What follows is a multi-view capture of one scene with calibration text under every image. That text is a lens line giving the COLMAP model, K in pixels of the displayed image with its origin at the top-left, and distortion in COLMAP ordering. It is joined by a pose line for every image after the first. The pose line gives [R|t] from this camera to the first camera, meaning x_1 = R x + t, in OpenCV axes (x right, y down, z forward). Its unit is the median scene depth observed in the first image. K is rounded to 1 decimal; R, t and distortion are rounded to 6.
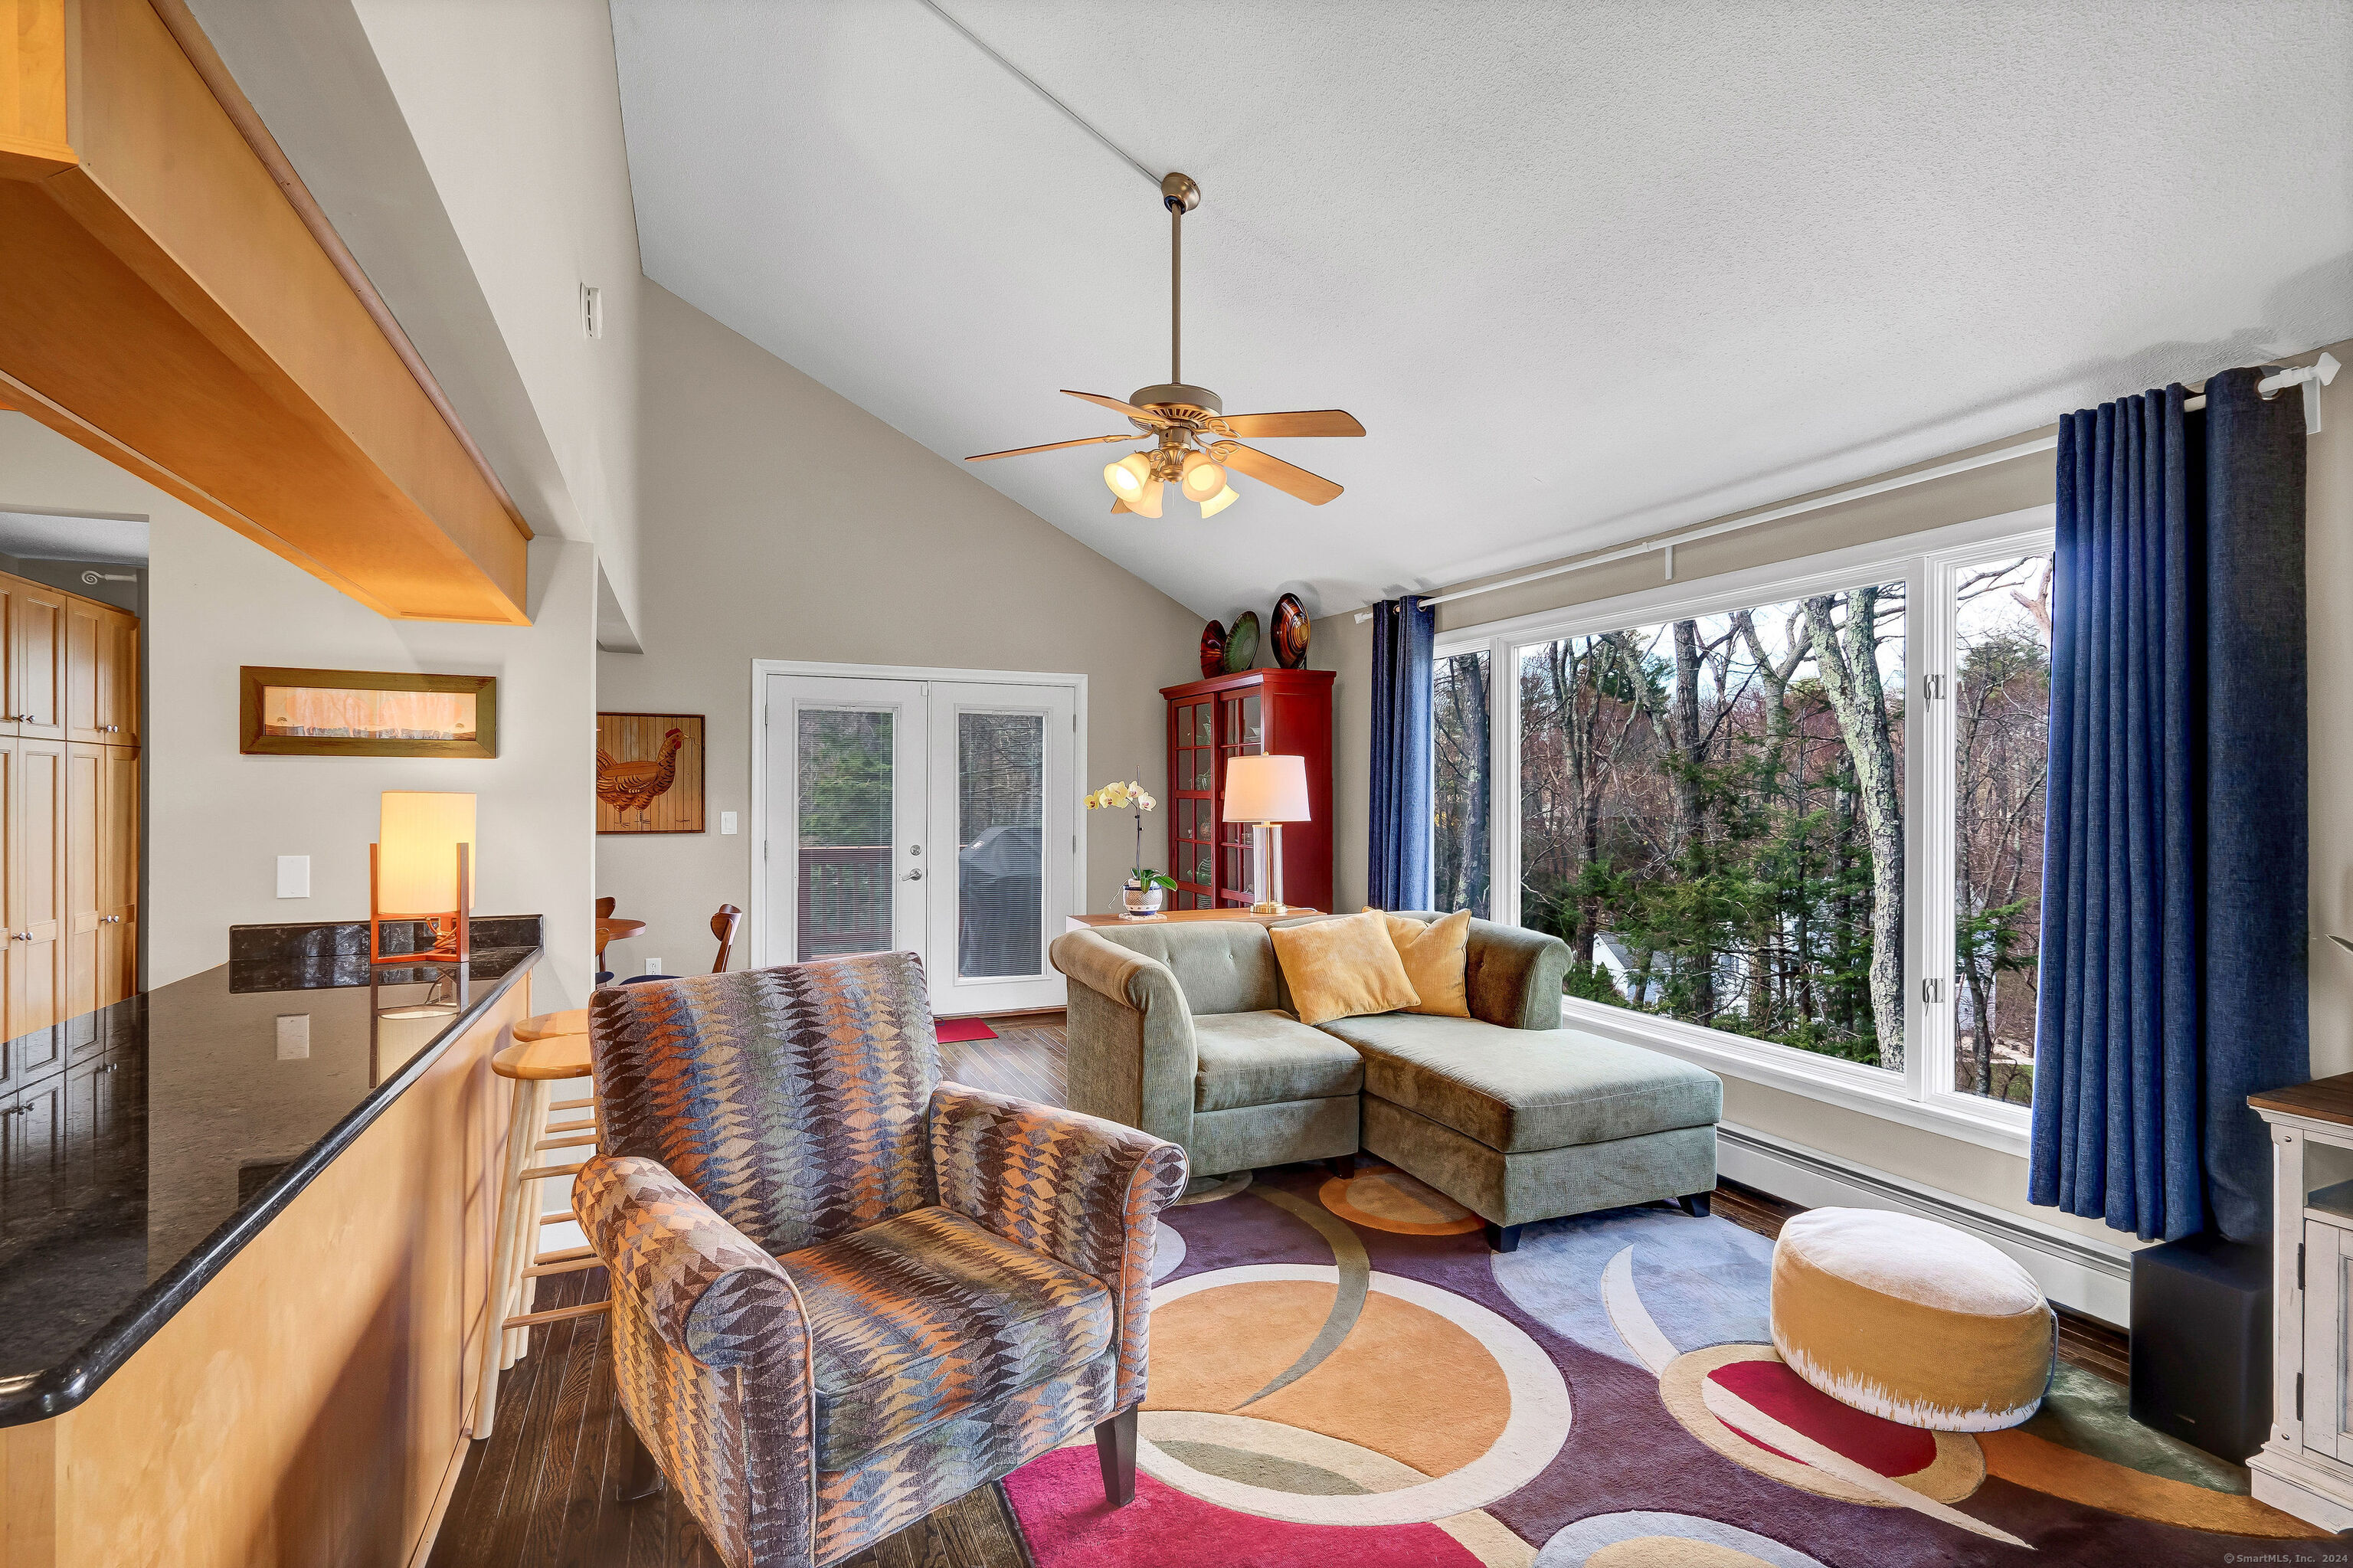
lens RADIAL K [[1085.5, 0, 1175.3], [0, 1085.5, 801.0], [0, 0, 1]] dist [0.002363, -0.000051]
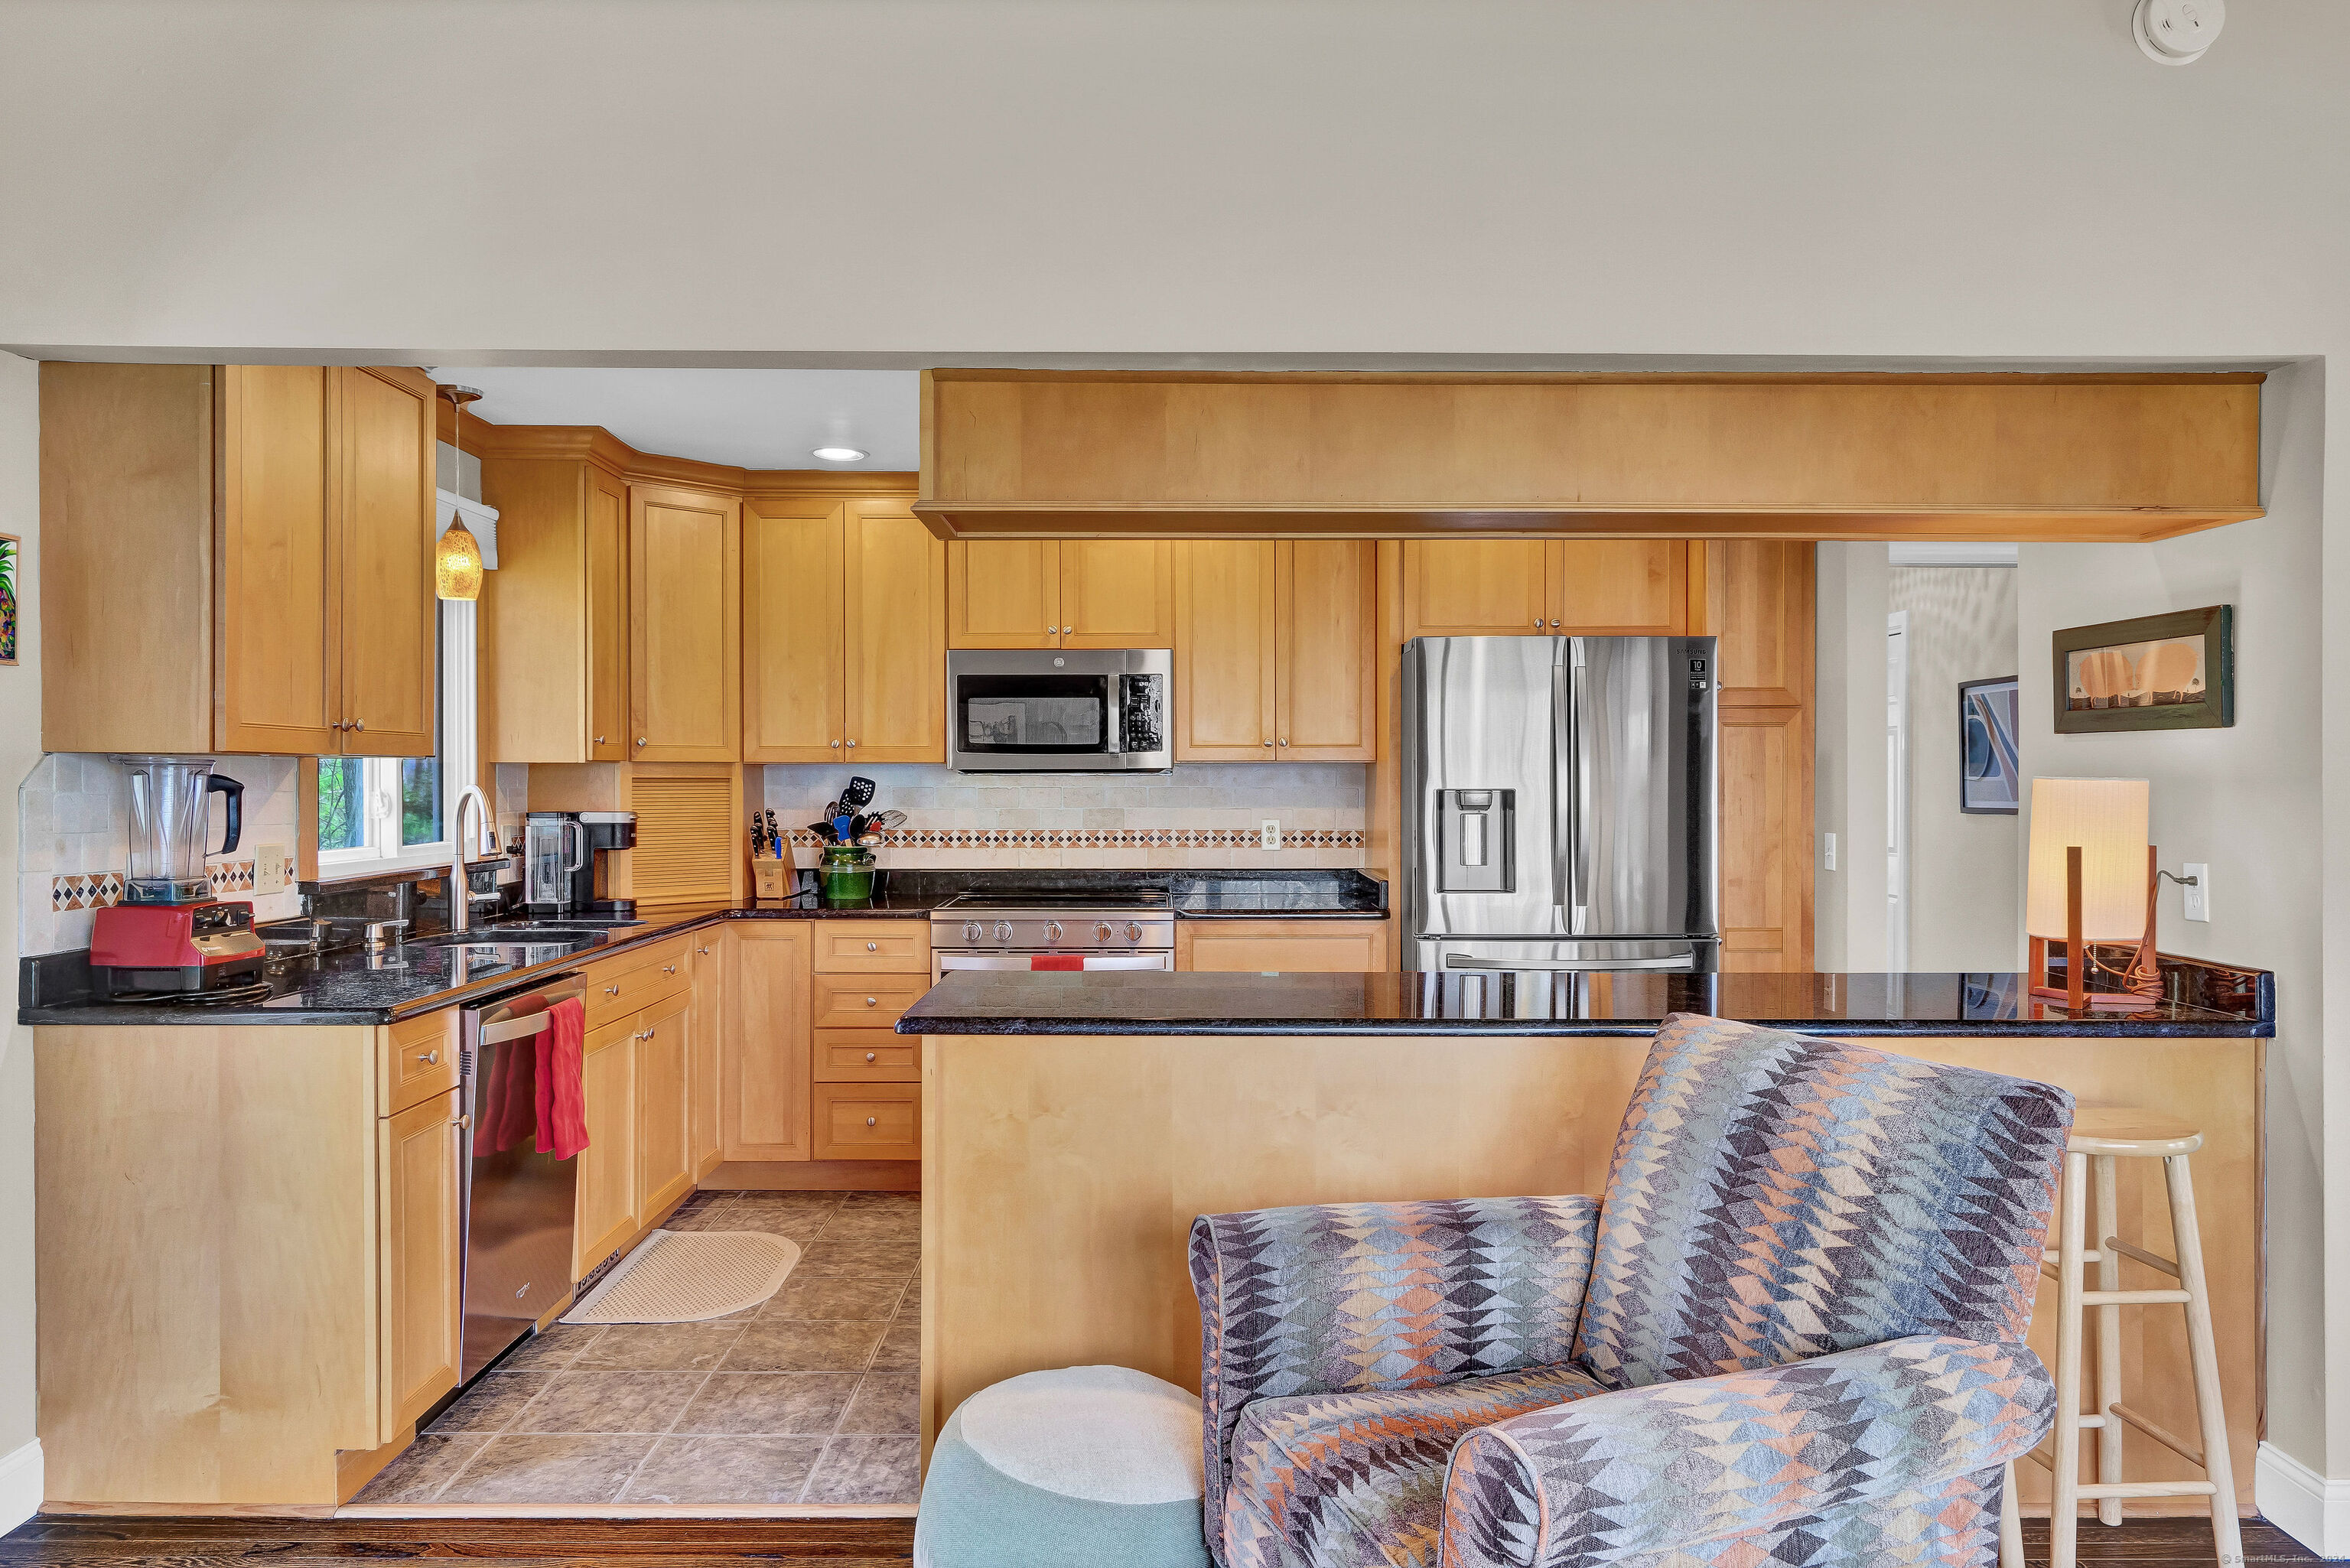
lens RADIAL K [[1594.9, 0, 1179.4], [0, 1594.9, 776.5], [0, 0, 1]] dist [0.006985, 0.003117]
pose [[-0.386010, -0.001398, -0.922493, 0.566084], [-0.009728, 0.999949, 0.002555, -0.005455], [0.922443, 0.009960, -0.386005, 0.842003]]
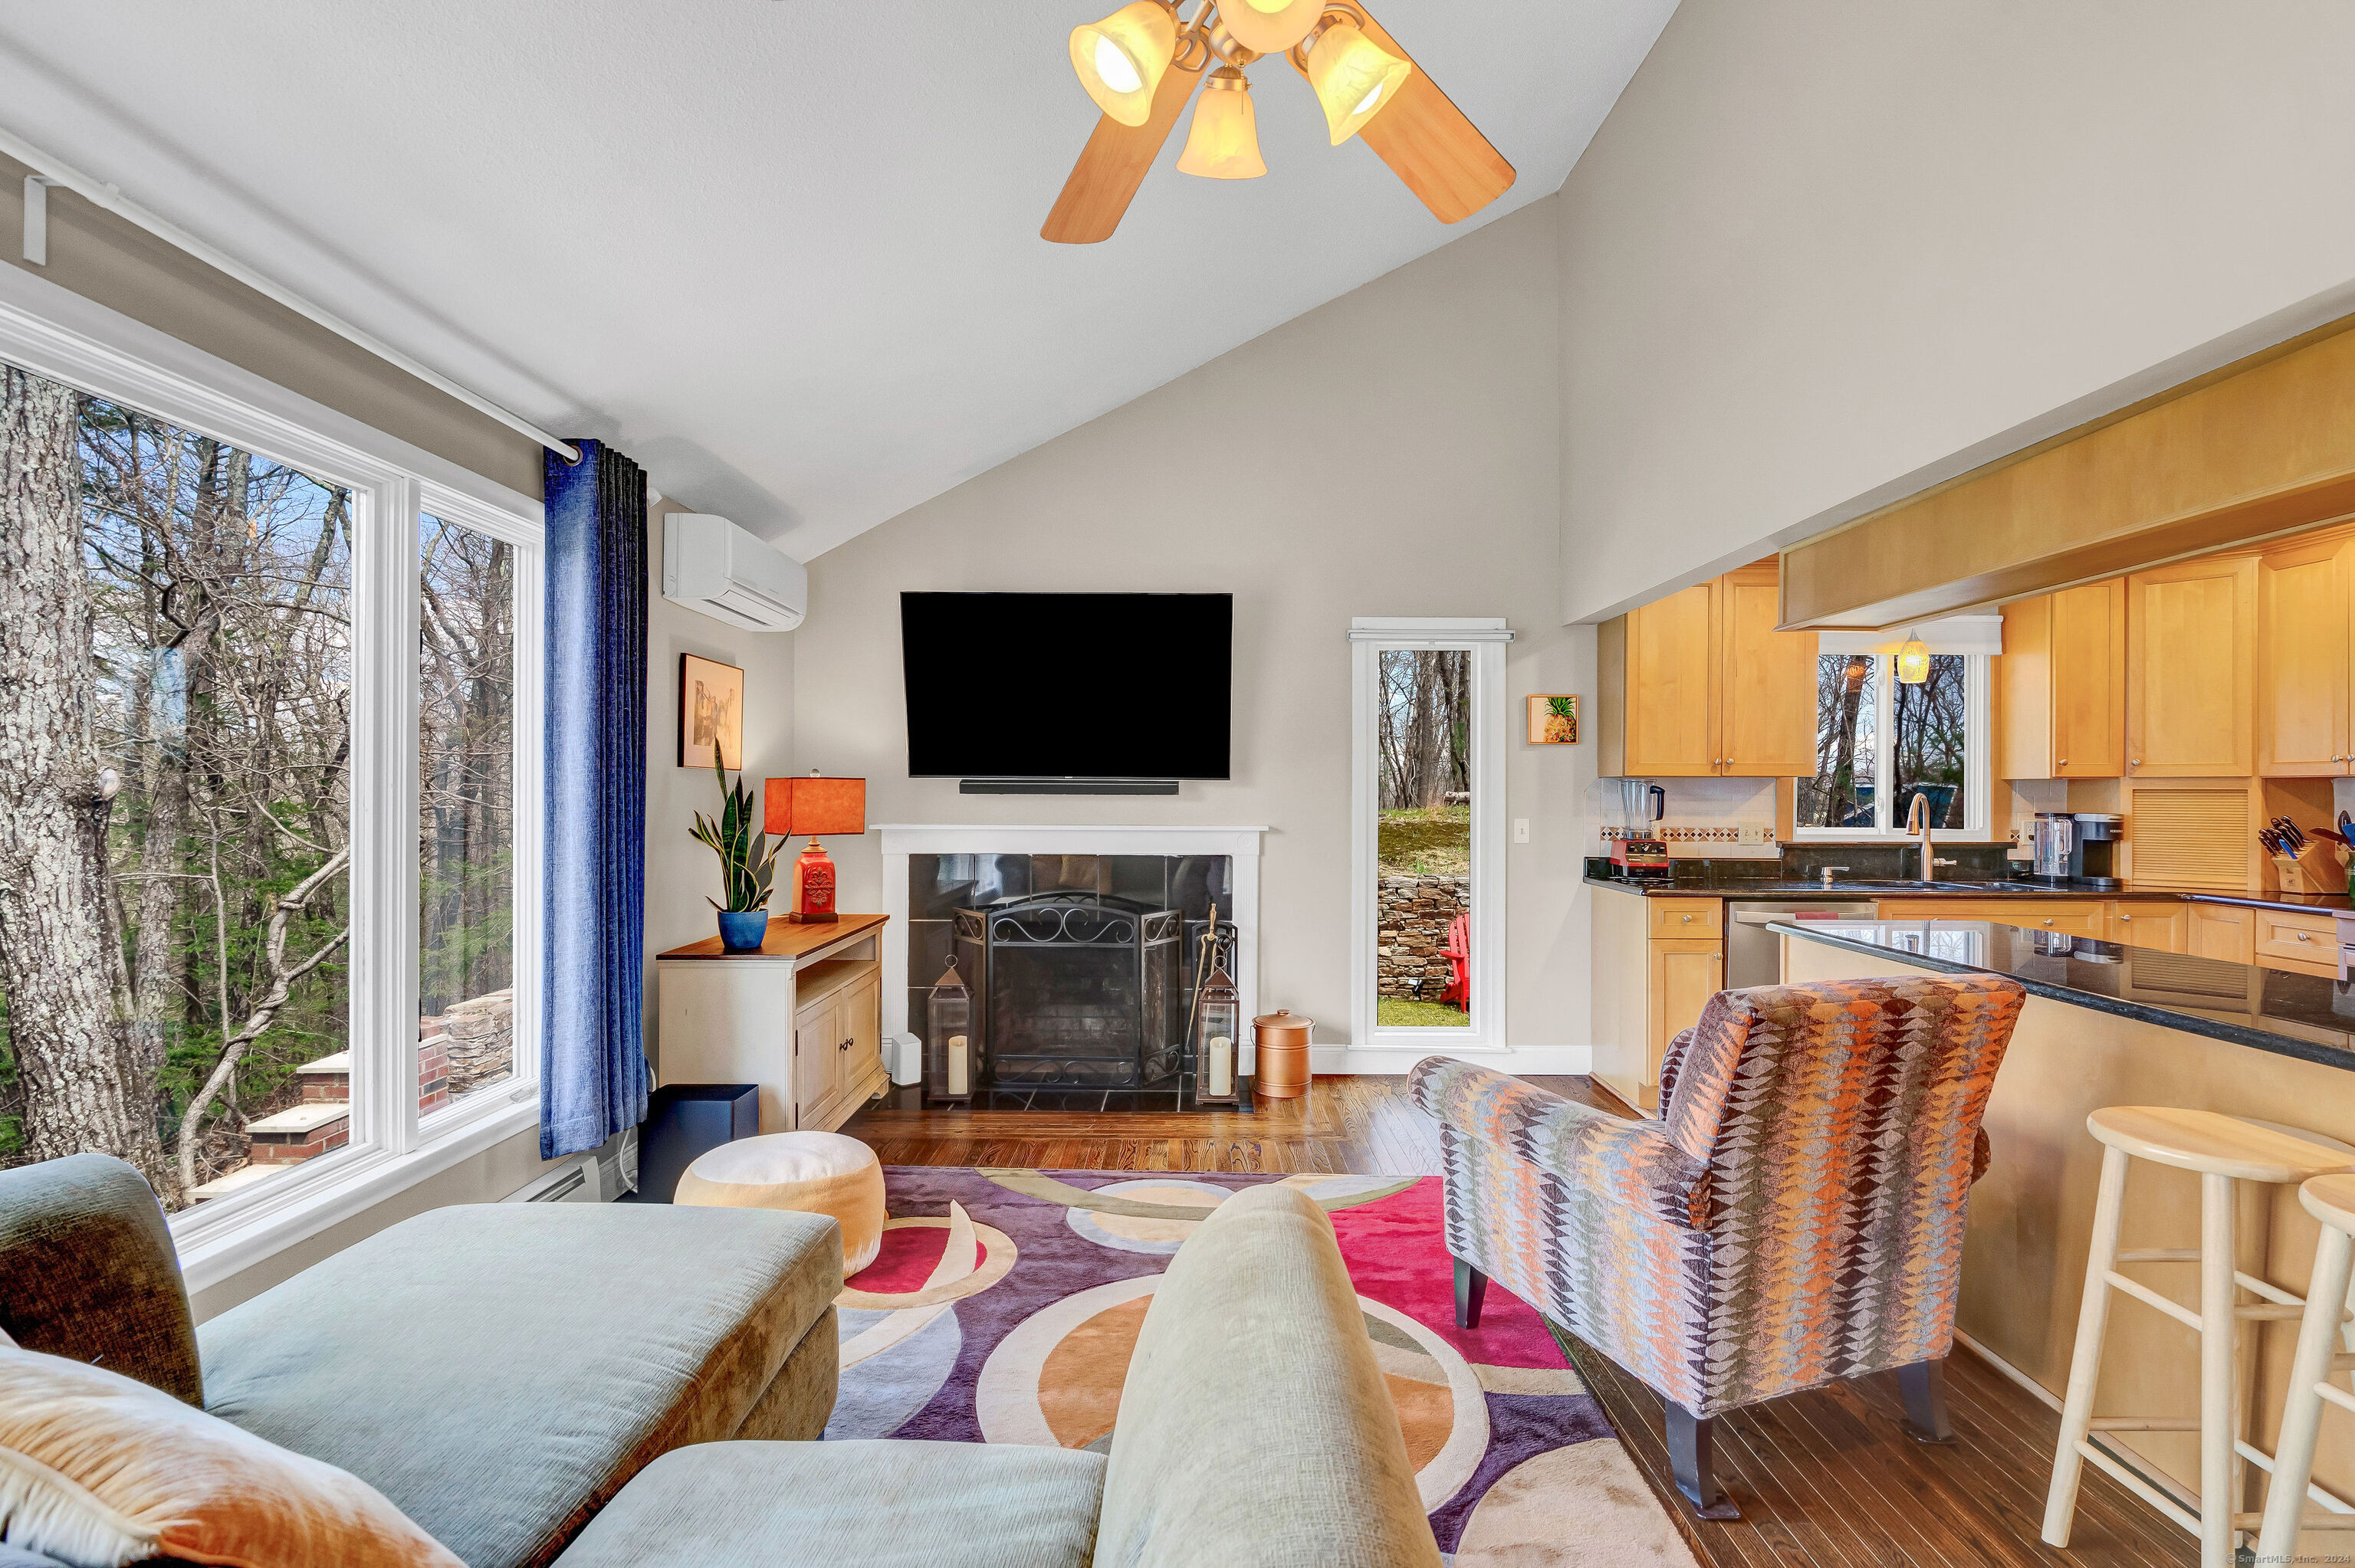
lens RADIAL K [[1097.4, 0, 1179.3], [0, 1097.4, 793.3], [0, 0, 1]] dist [-0.007589, 0.005446]
pose [[-0.913650, -0.006092, 0.406457, -0.187444], [-0.003026, 0.999962, 0.008186, 0.002091], [-0.406491, 0.006250, -0.913633, 1.666831]]
